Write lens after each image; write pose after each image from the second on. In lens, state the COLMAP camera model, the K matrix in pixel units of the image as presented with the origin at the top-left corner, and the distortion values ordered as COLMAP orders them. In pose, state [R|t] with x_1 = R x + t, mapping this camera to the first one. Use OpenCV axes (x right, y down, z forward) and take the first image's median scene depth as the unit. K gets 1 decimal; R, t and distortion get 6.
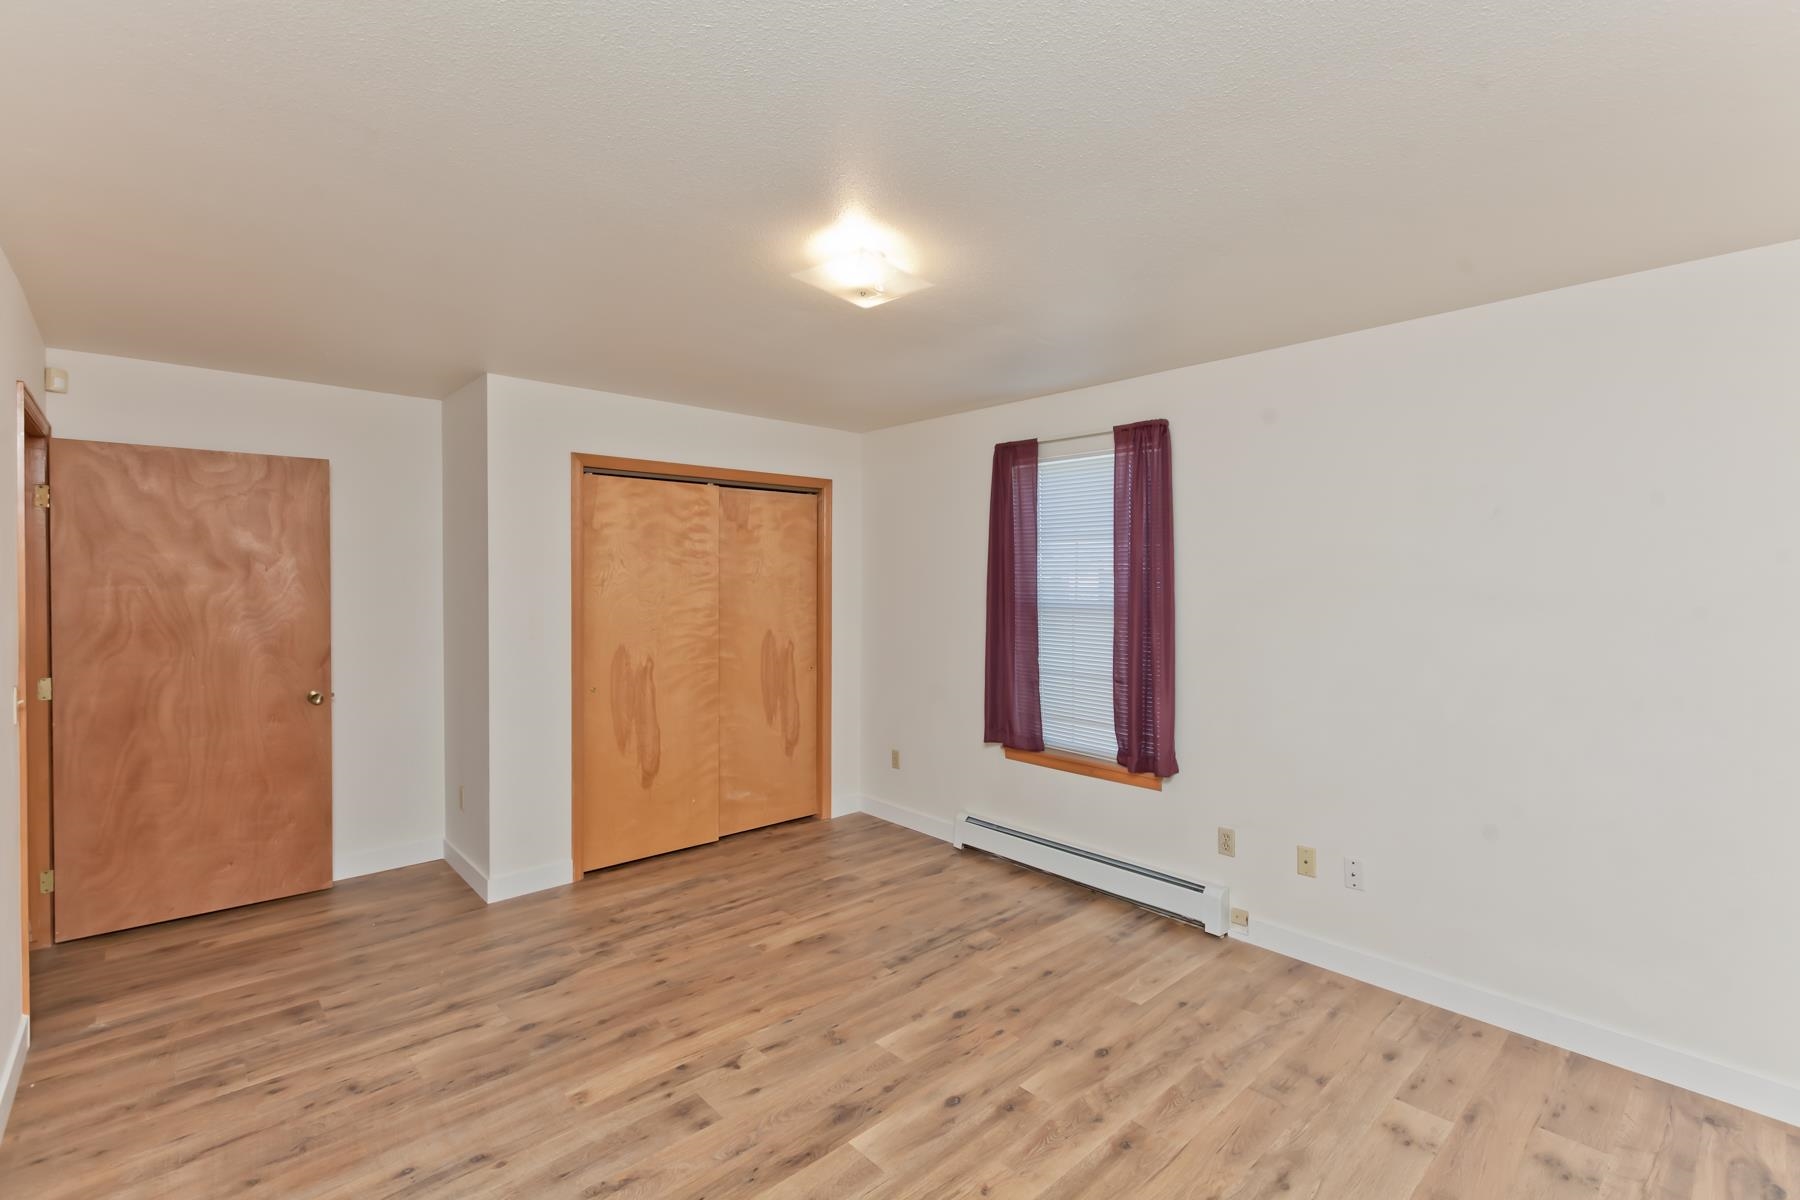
lens RADIAL K [[818.3, 0, 910.2], [0, 818.3, 588.0], [0, 0, 1]] dist [0.000022, -0.000369]
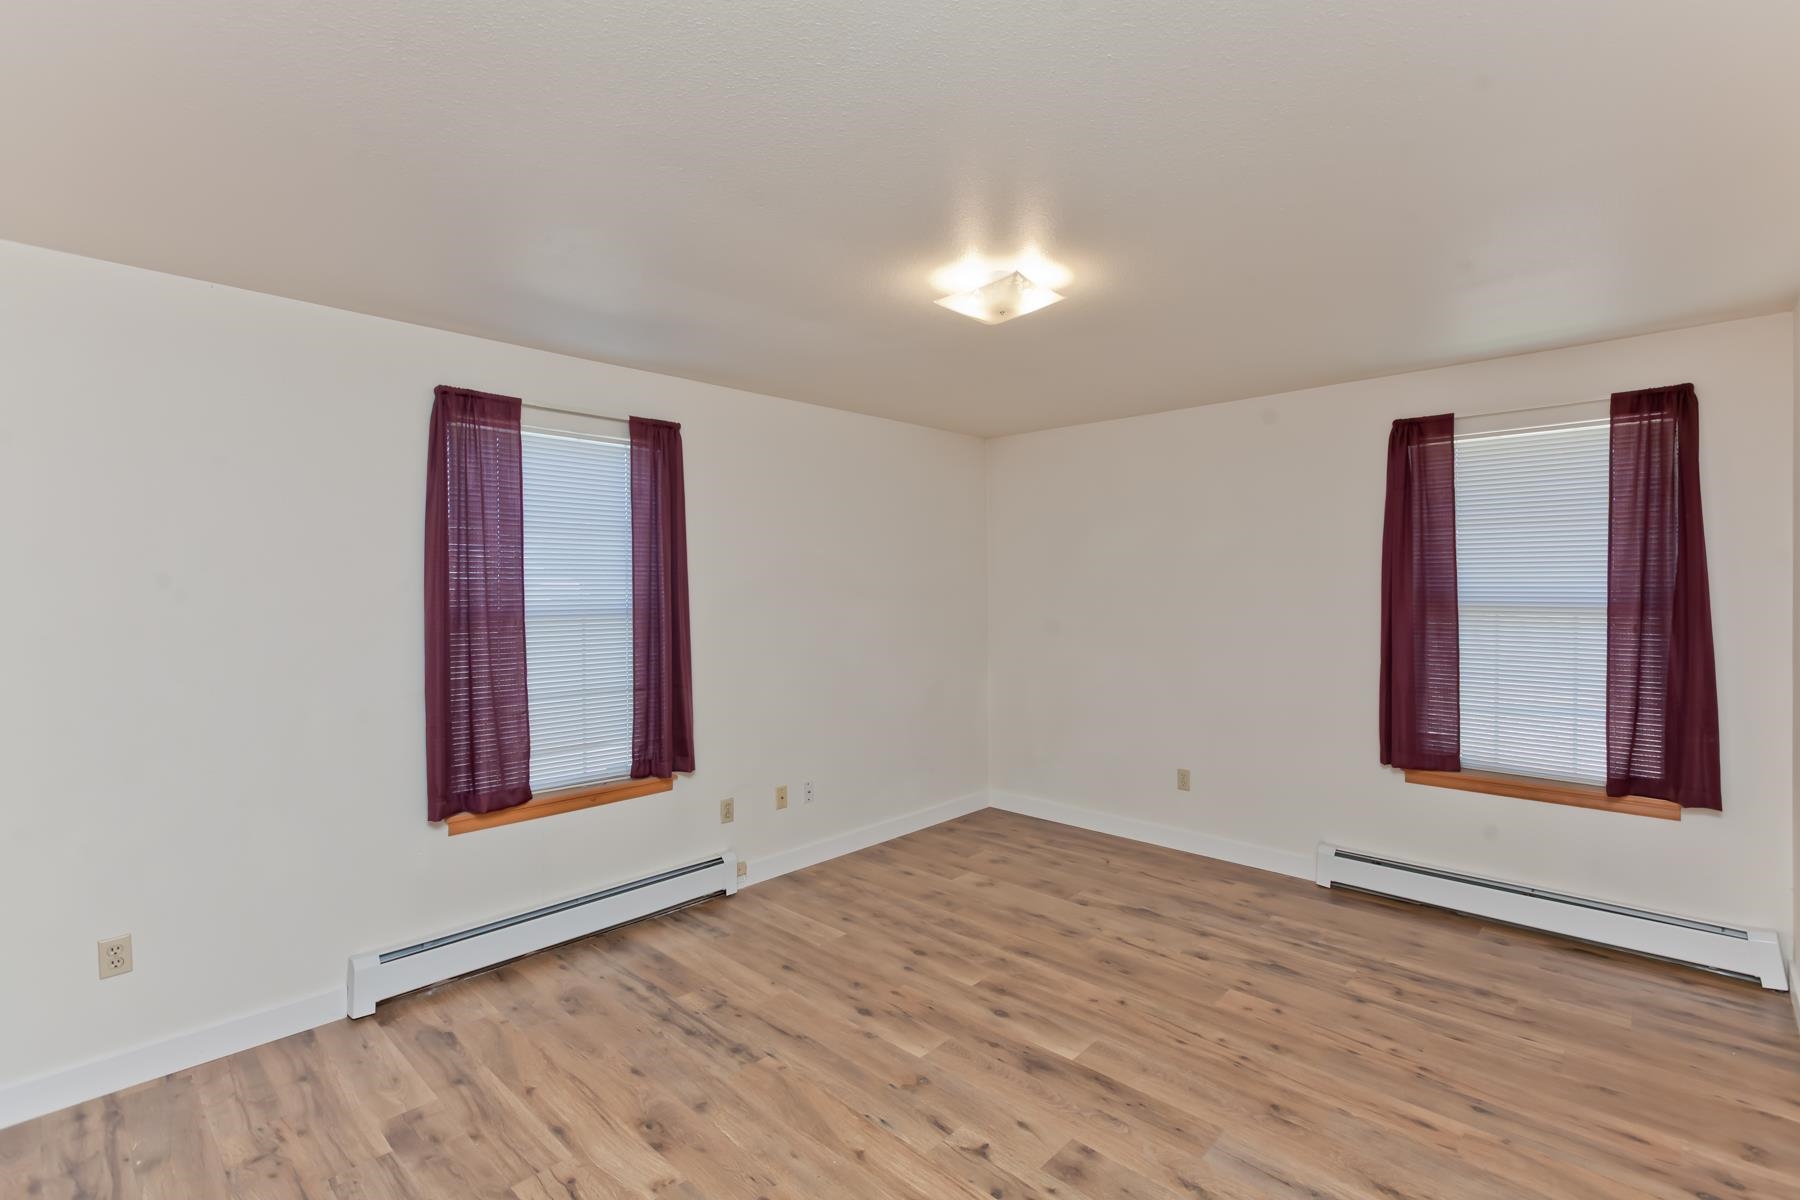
lens RADIAL K [[826.9, 0, 905.6], [0, 826.9, 594.1], [0, 0, 1]] dist [0.002617, 0.000031]
pose [[-0.073809, -0.015329, 0.997155, -0.804642], [0.014684, 0.999757, 0.016456, -0.007383], [-0.997164, 0.015857, -0.073566, 0.861130]]
